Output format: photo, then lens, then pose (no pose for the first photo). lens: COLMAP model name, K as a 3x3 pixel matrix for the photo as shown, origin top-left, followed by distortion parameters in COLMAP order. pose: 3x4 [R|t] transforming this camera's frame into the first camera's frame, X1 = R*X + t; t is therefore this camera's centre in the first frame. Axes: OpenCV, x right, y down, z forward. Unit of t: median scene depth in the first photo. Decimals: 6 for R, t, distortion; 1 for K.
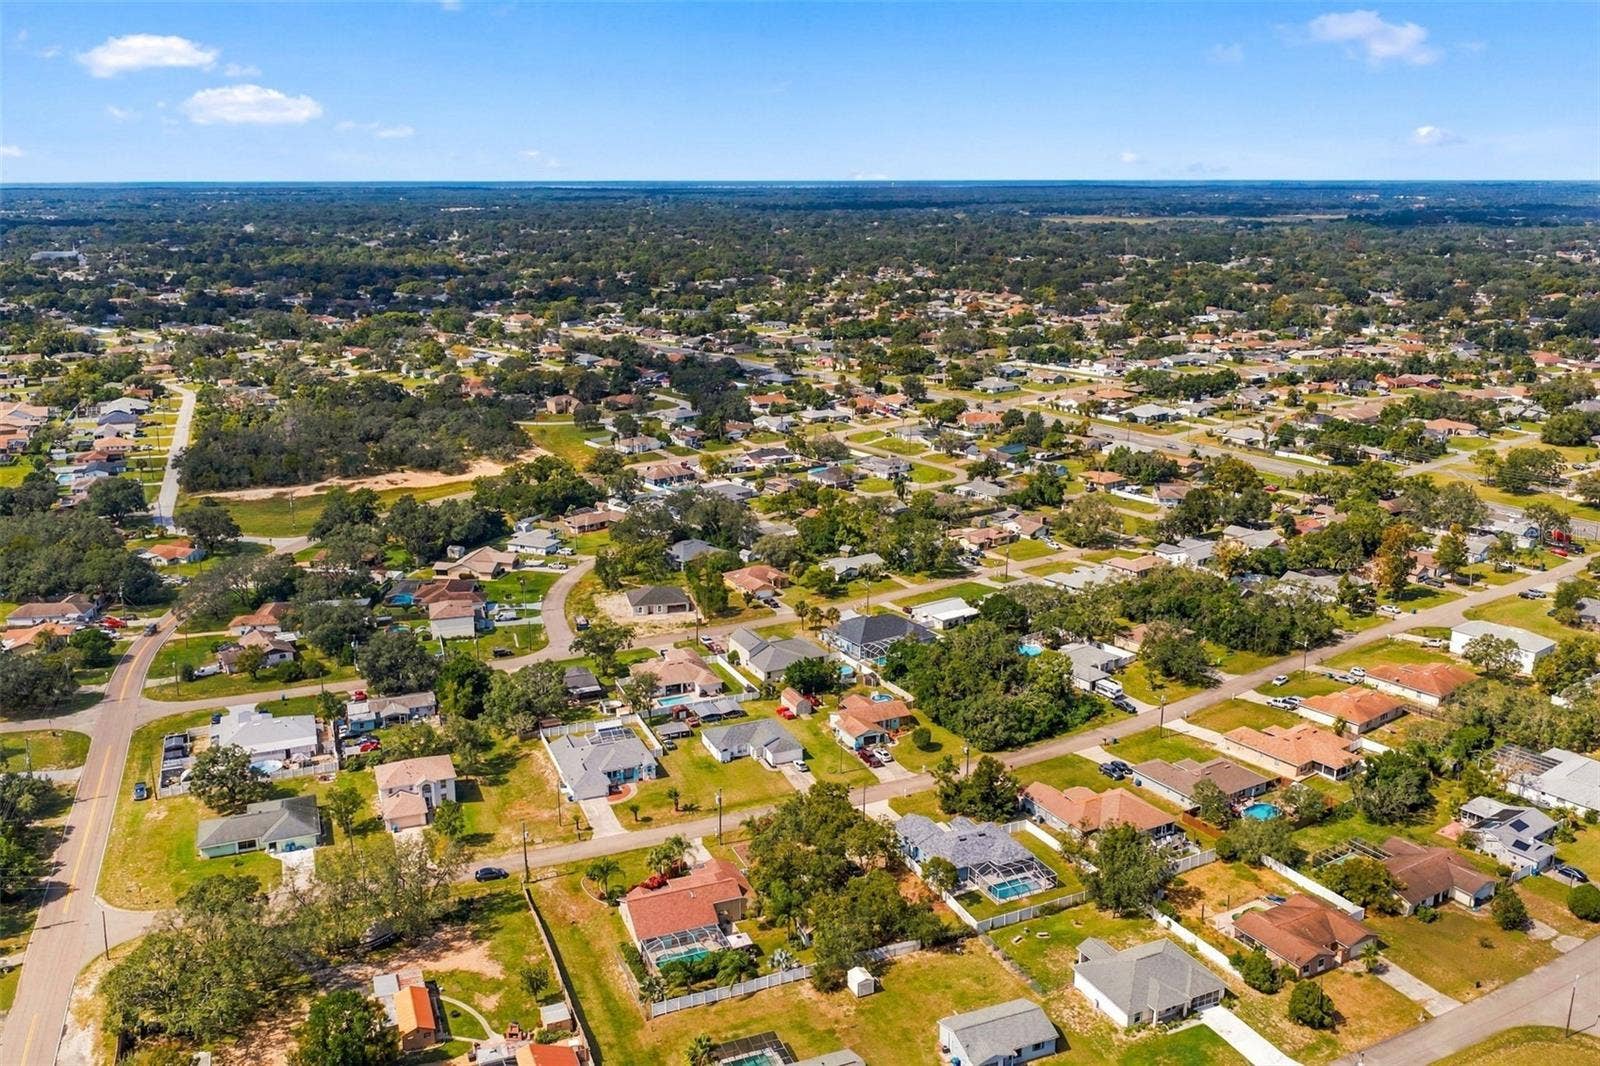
lens RADIAL K [[1329.6, 0, 800.0], [0, 1329.6, 533.0], [0, 0, 1]] dist [0.027609, -0.047630]
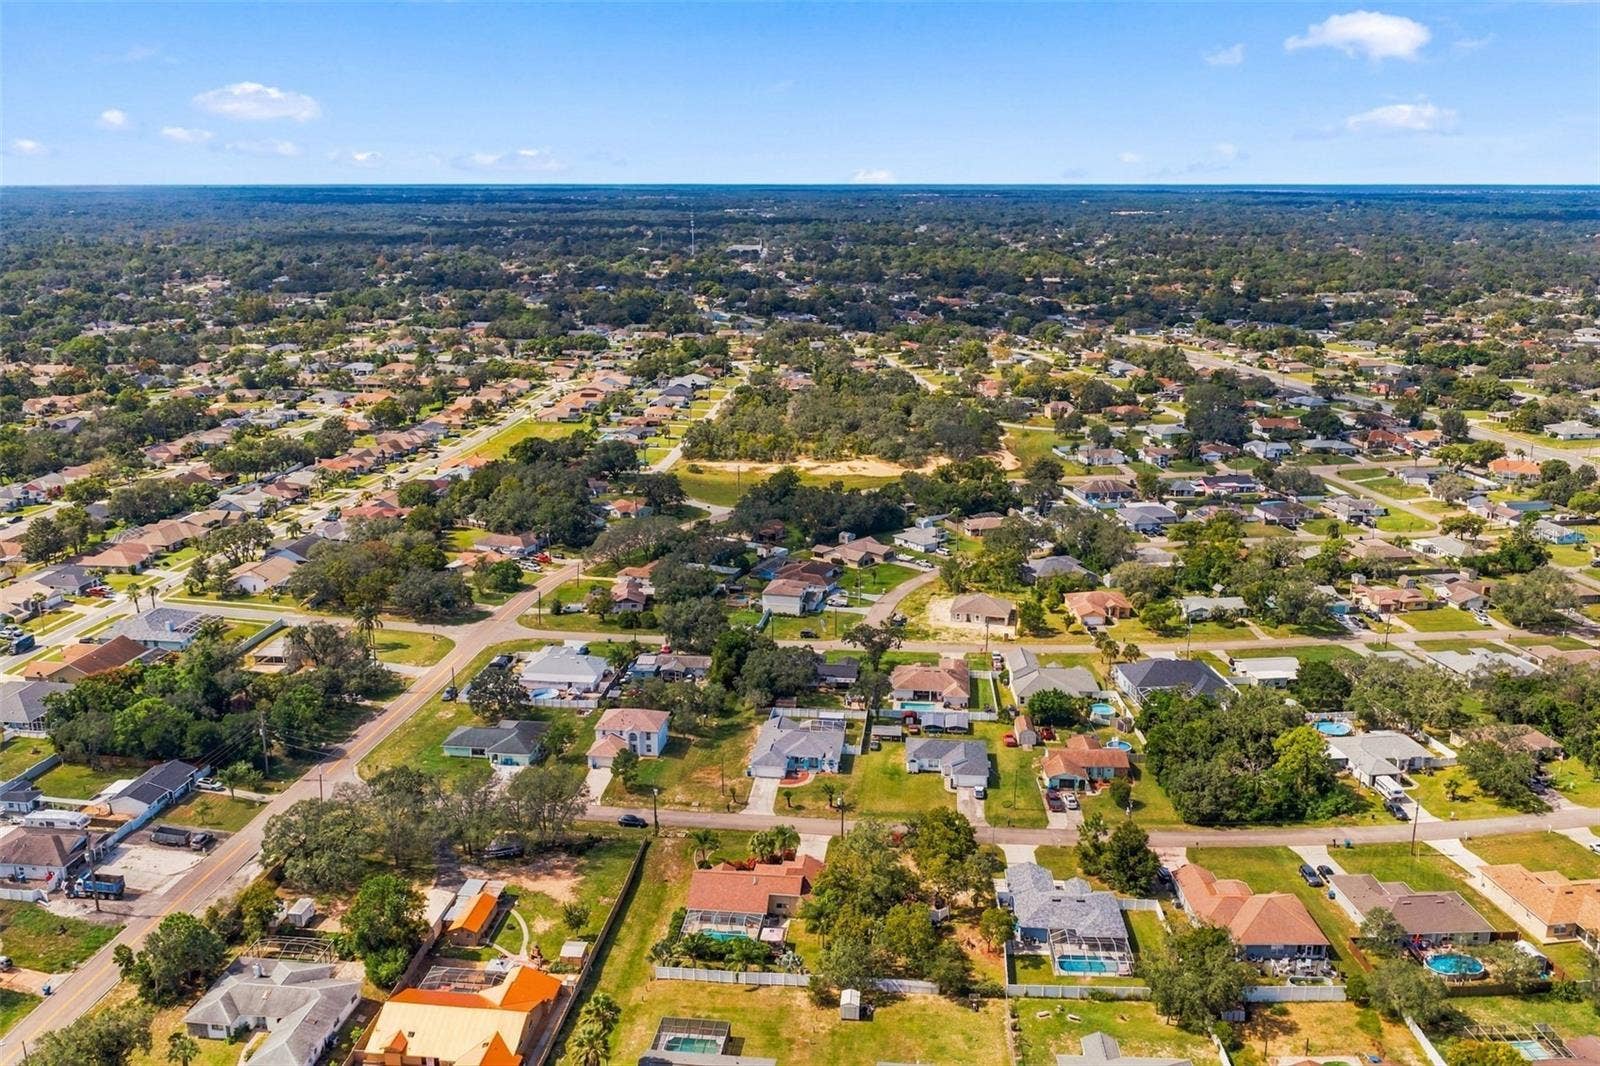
lens RADIAL K [[1329.6, 0, 800.0], [0, 1329.6, 533.0], [0, 0, 1]] dist [0.027609, -0.047630]
pose [[0.878469, 0.125549, -0.461010, 0.302837], [-0.126493, 0.991544, 0.028995, -0.024385], [0.460752, 0.032843, 0.886921, 0.067323]]
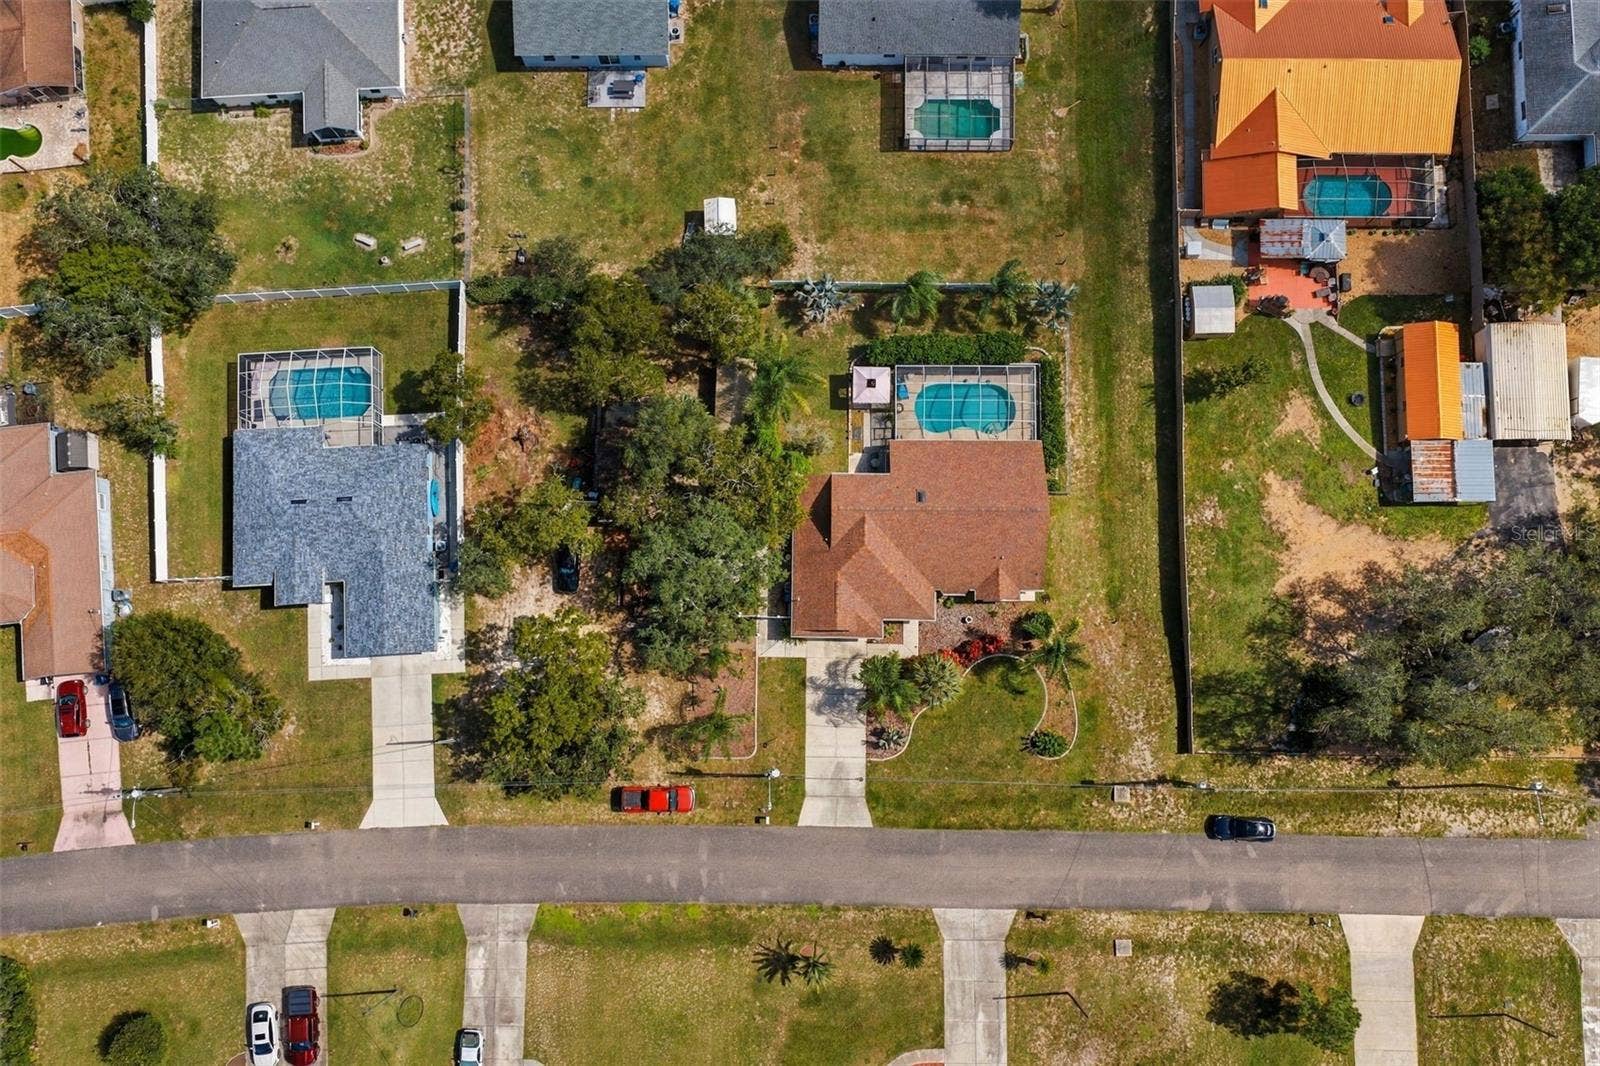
lens RADIAL K [[1329.6, 0, 800.0], [0, 1329.6, 533.0], [0, 0, 1]] dist [0.027609, -0.047630]
pose [[-0.923845, -0.377971, 0.060404, -0.056012], [0.115079, -0.123767, 0.985616, -0.197509], [-0.365058, 0.917507, 0.157838, 0.728053]]
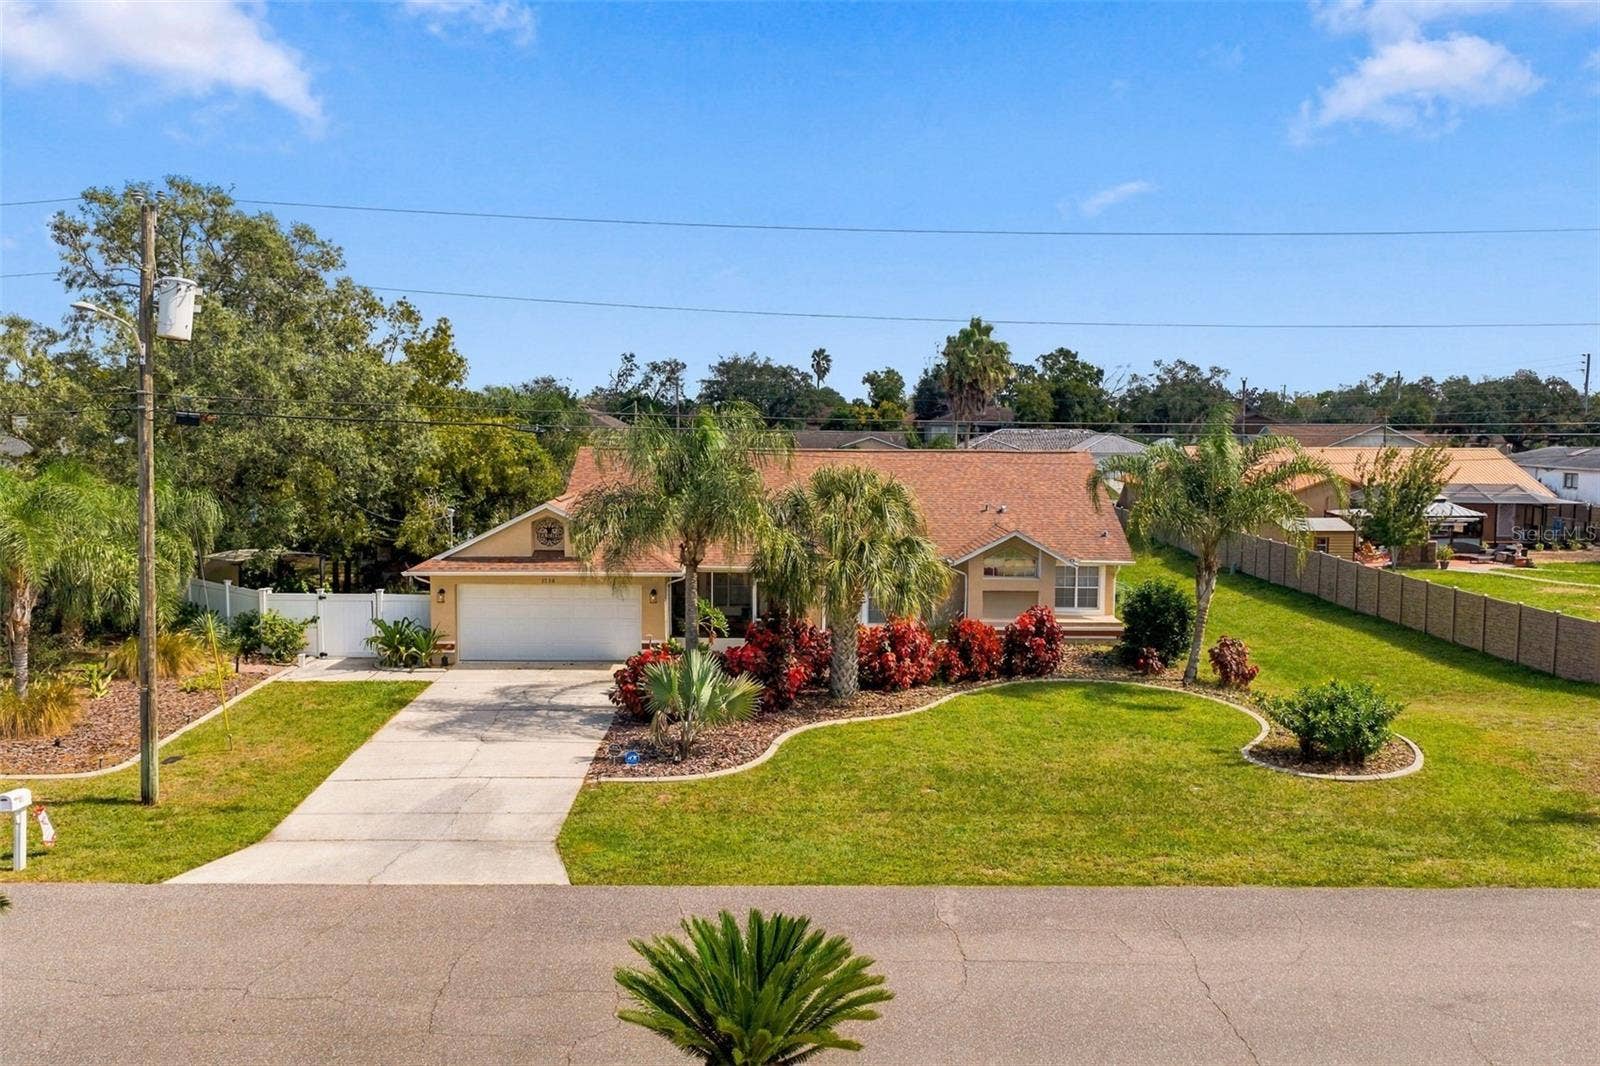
lens RADIAL K [[1329.6, 0, 800.0], [0, 1329.6, 533.0], [0, 0, 1]] dist [0.027609, -0.047630]
pose [[-0.933179, -0.035277, 0.357676, -0.125881], [0.089106, 0.941394, 0.325325, 0.159781], [-0.348190, 0.335458, -0.875346, 0.925332]]
